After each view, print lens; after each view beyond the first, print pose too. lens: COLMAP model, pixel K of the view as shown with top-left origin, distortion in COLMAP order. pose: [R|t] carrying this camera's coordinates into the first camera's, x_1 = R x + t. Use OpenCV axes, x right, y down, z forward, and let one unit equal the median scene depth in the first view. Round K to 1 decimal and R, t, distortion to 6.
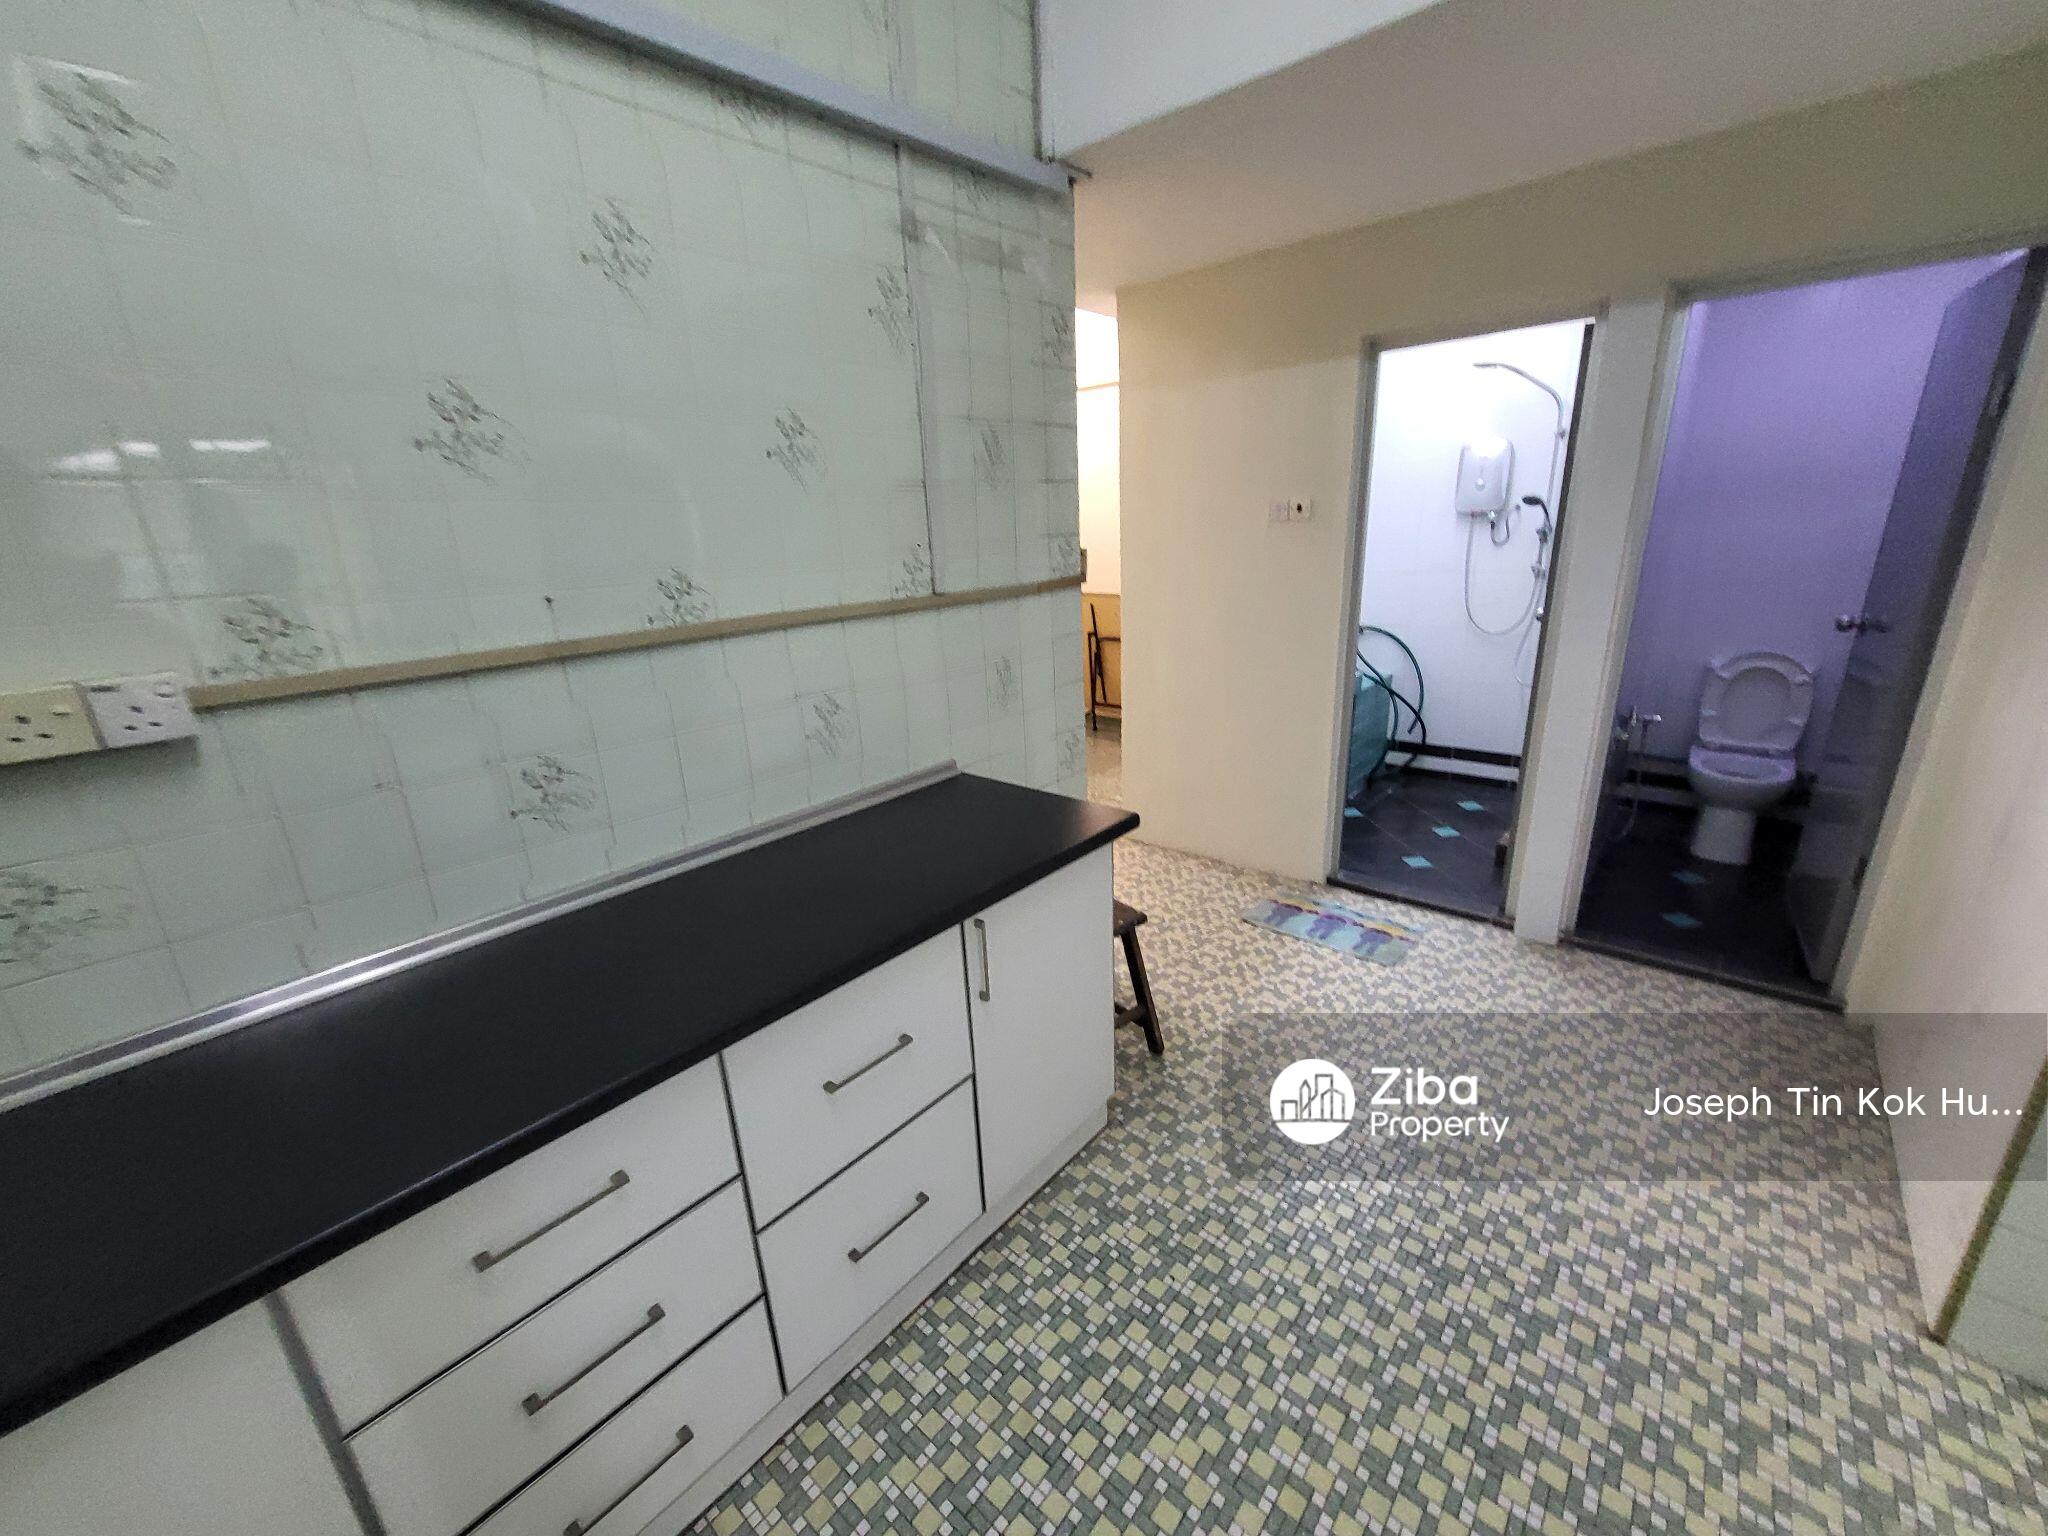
lens RADIAL K [[801.7, 0, 1043.6], [0, 801.7, 772.6], [0, 0, 1]] dist [0.002287, 0.001011]
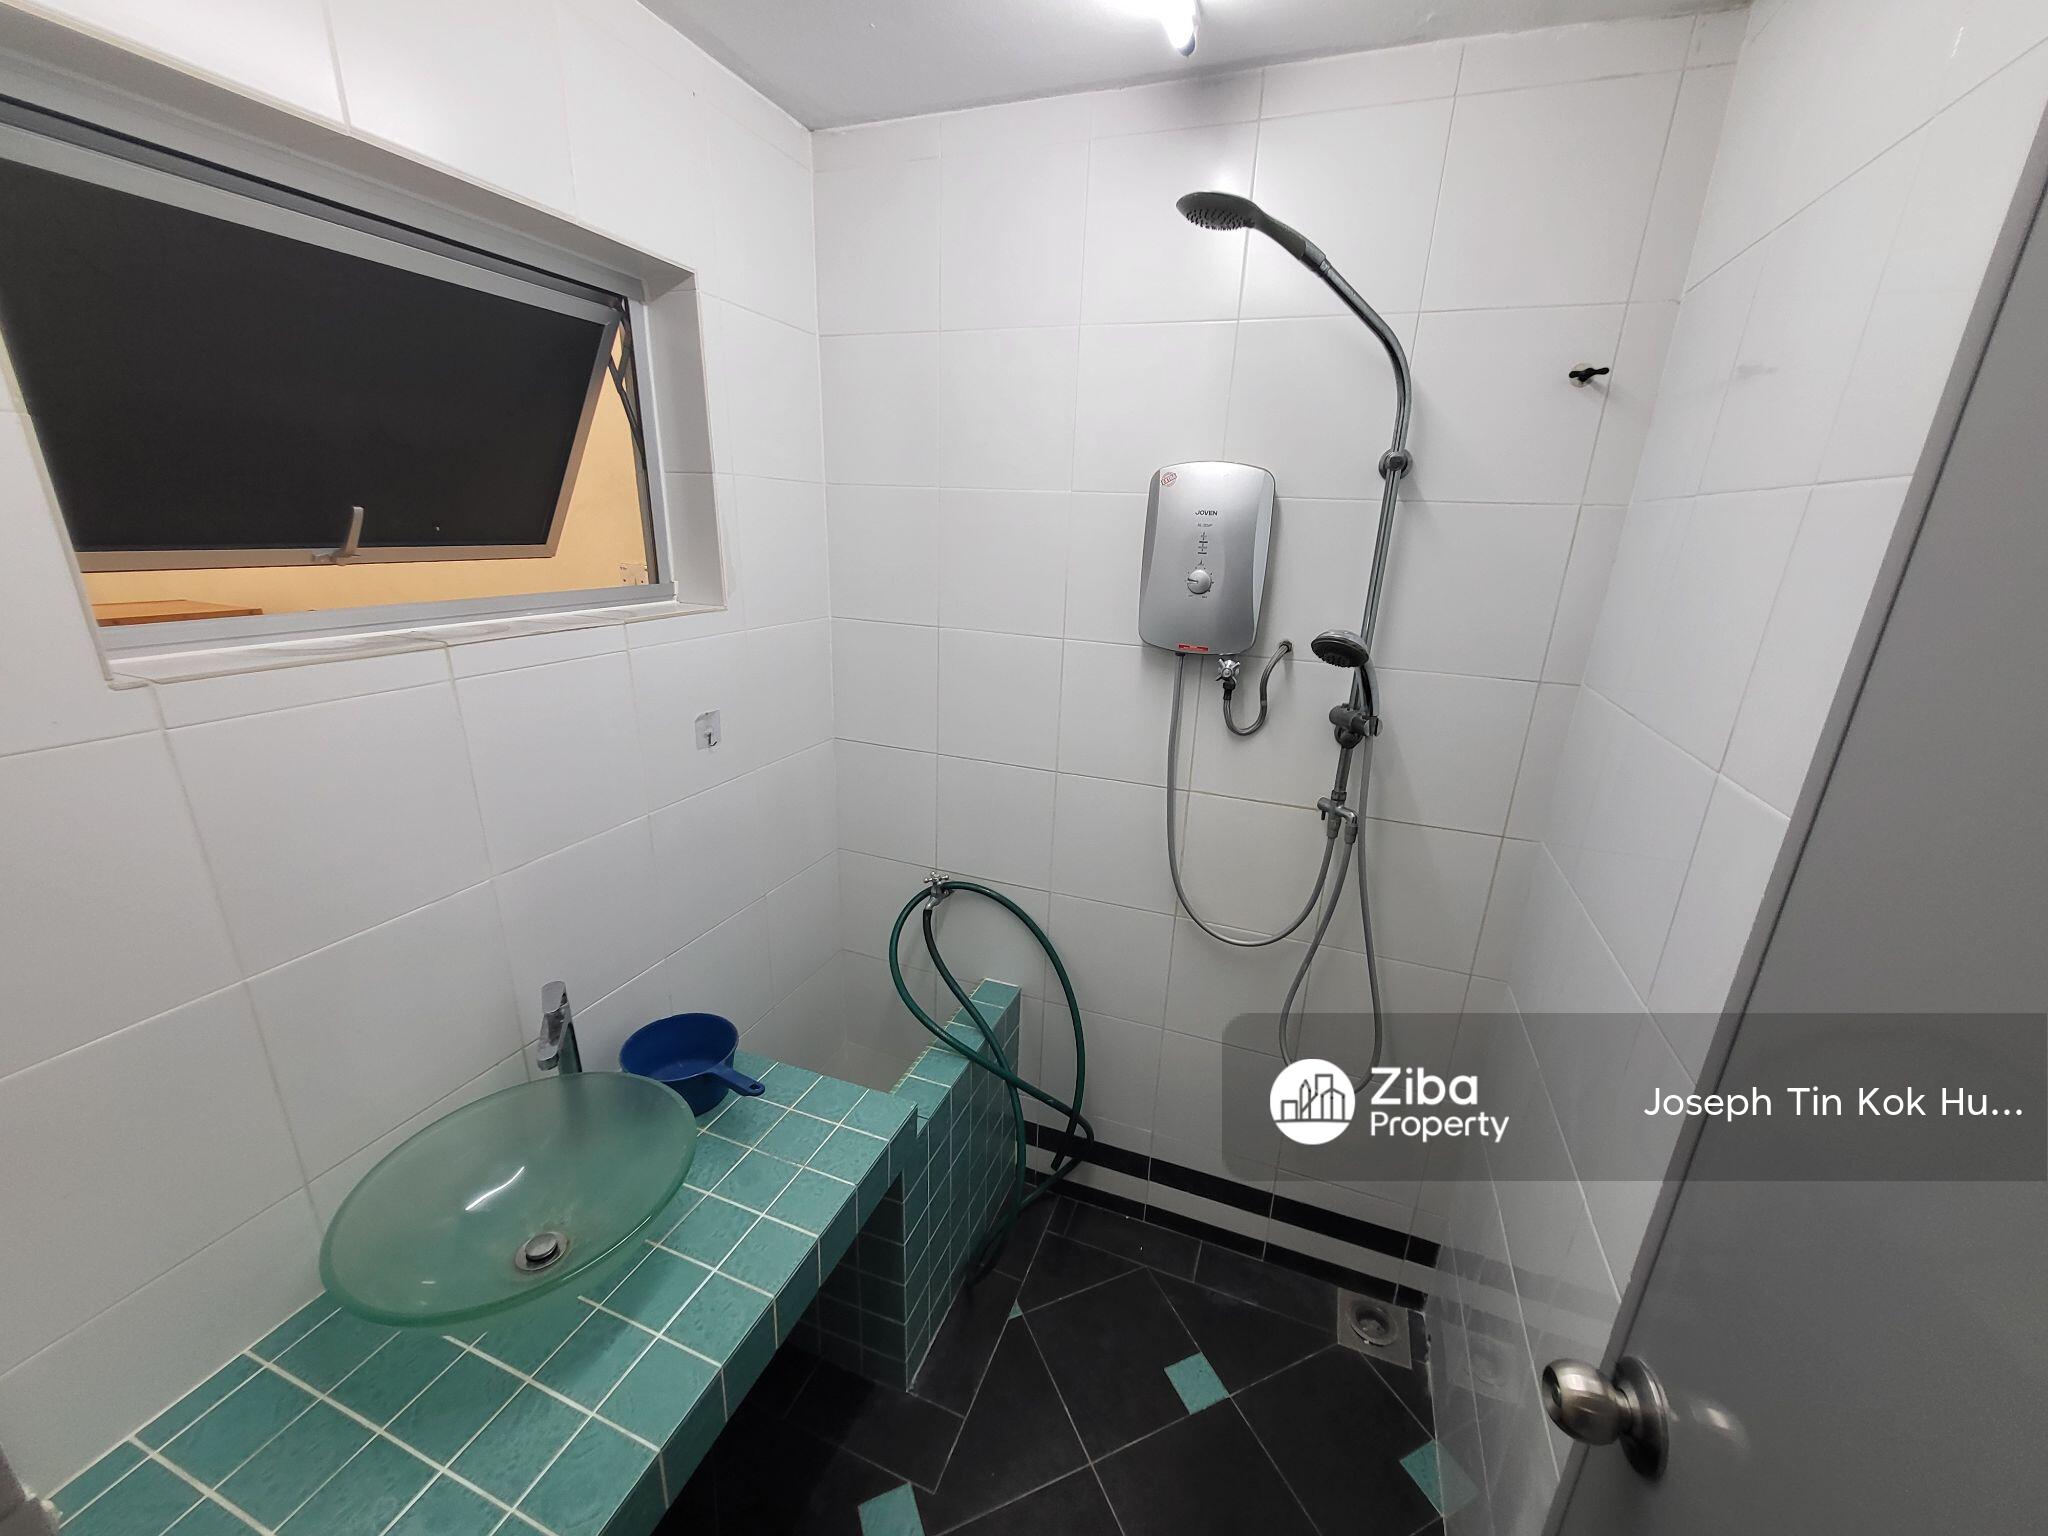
lens RADIAL K [[801.7, 0, 1037.3], [0, 801.7, 764.6], [0, 0, 1]] dist [0.002287, 0.001011]
pose [[0.938053, -0.027395, 0.345406, 0.761748], [0.027500, 0.999611, 0.004599, -0.615106], [-0.345398, 0.005184, 0.938442, 1.504089]]
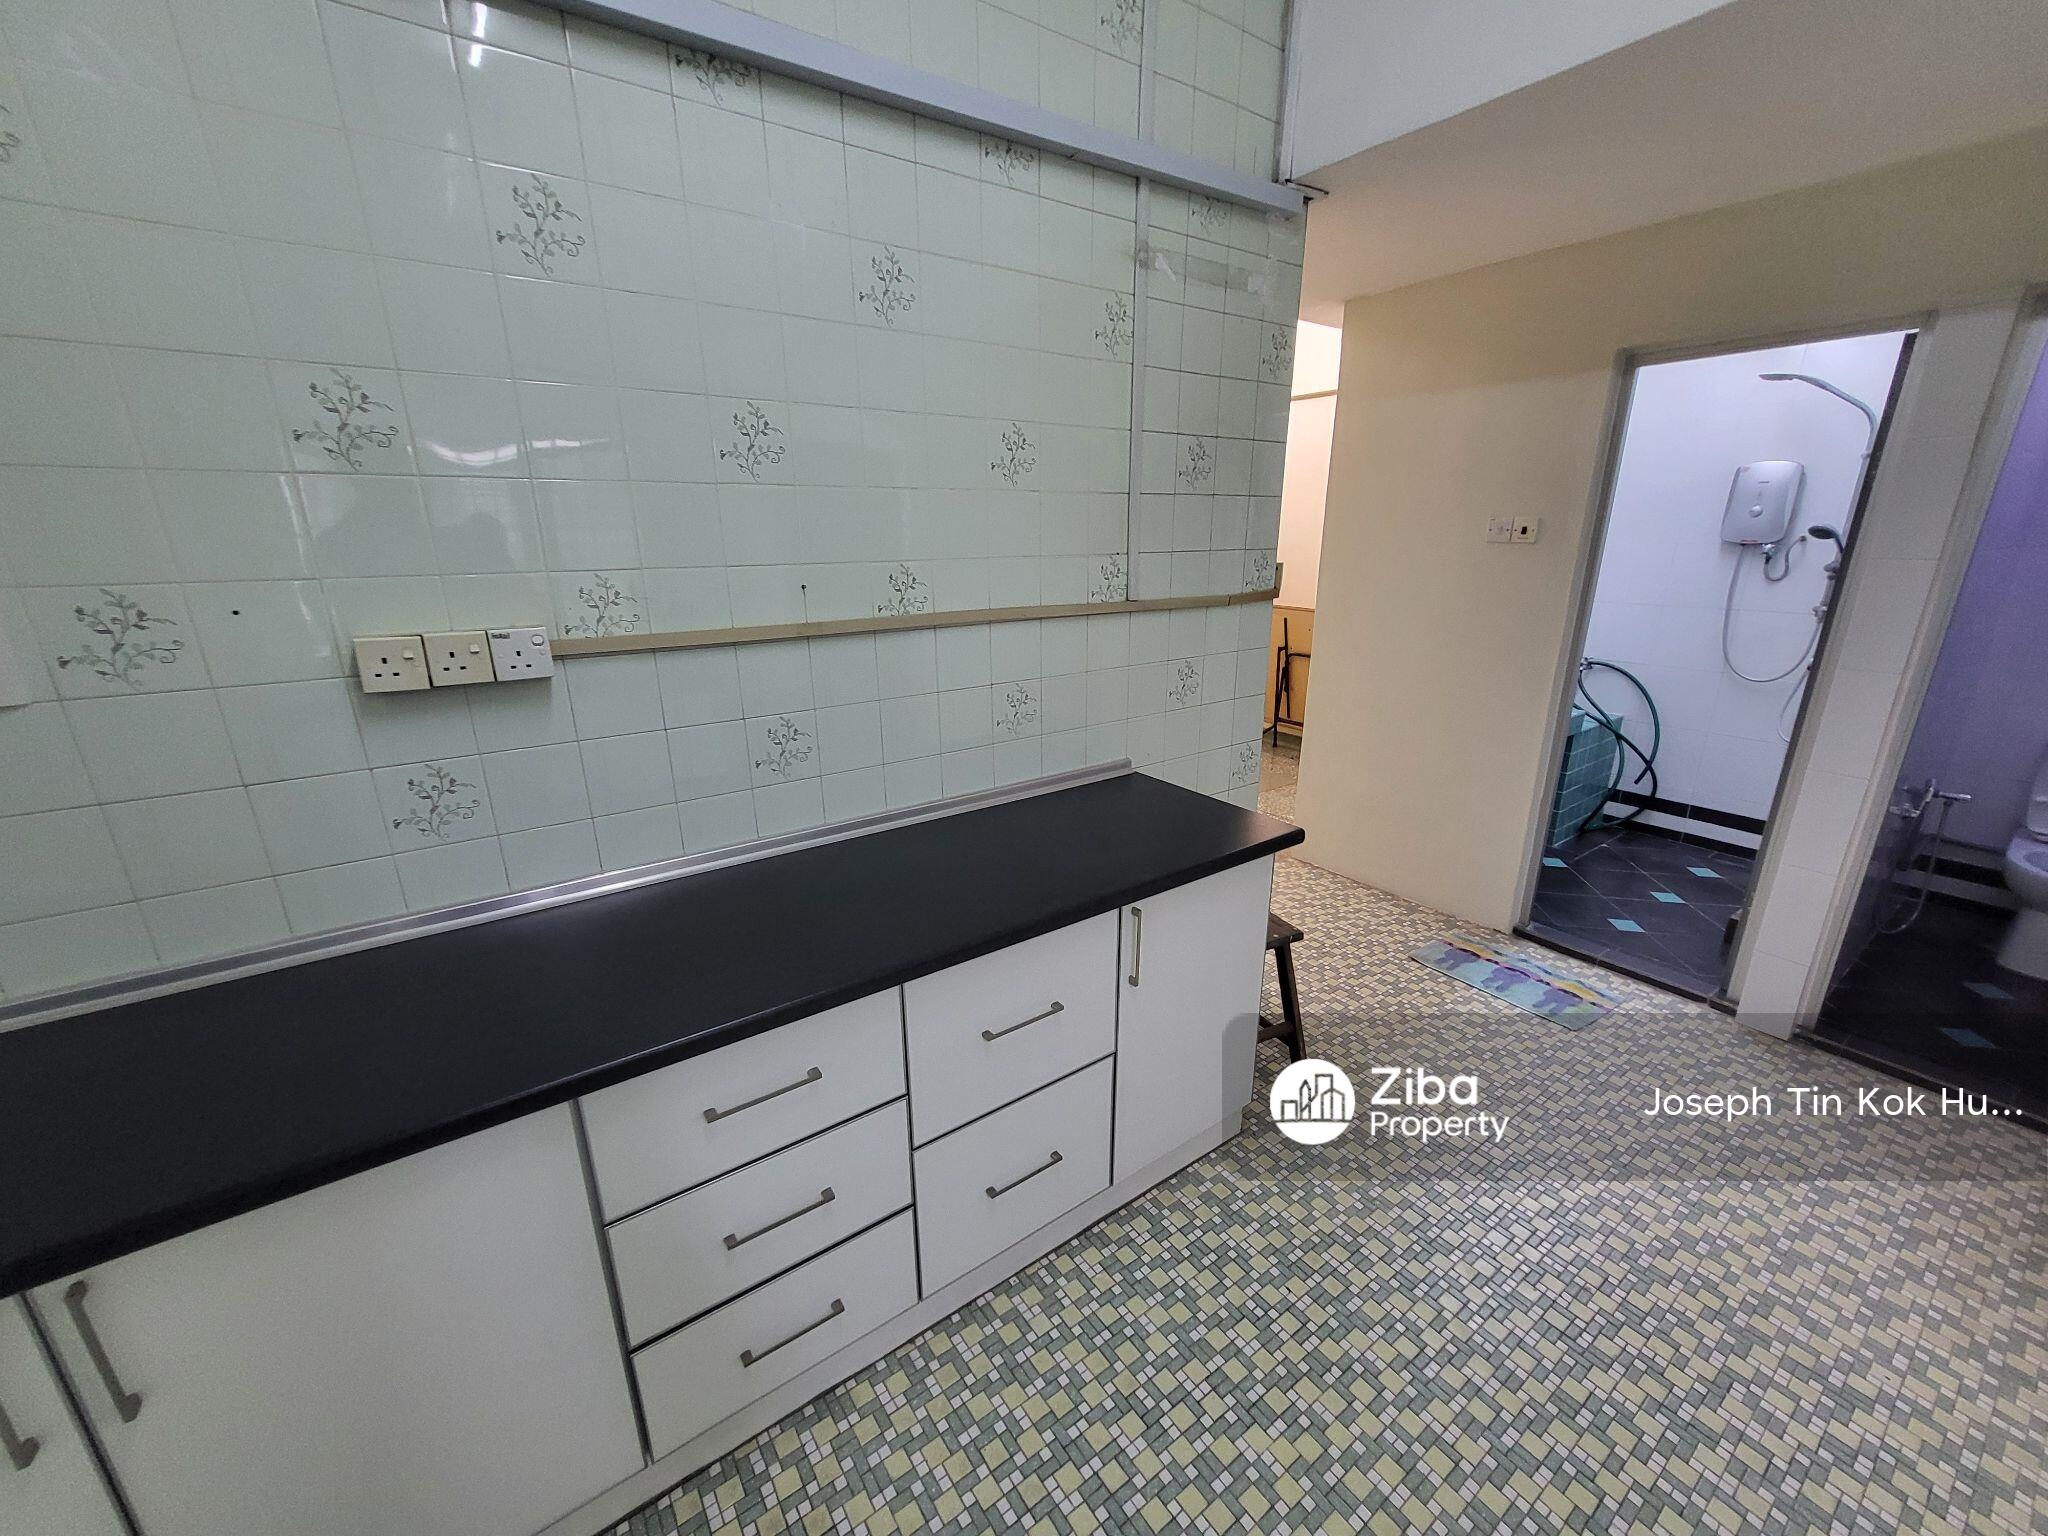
lens RADIAL K [[801.7, 0, 1041.9], [0, 801.7, 776.0], [0, 0, 1]] dist [0.002287, 0.001011]
pose [[0.970954, 0.107064, -0.213976, 0.005538], [-0.107091, 0.994183, 0.011499, 0.007734], [0.213962, 0.011750, 0.976771, -0.055257]]
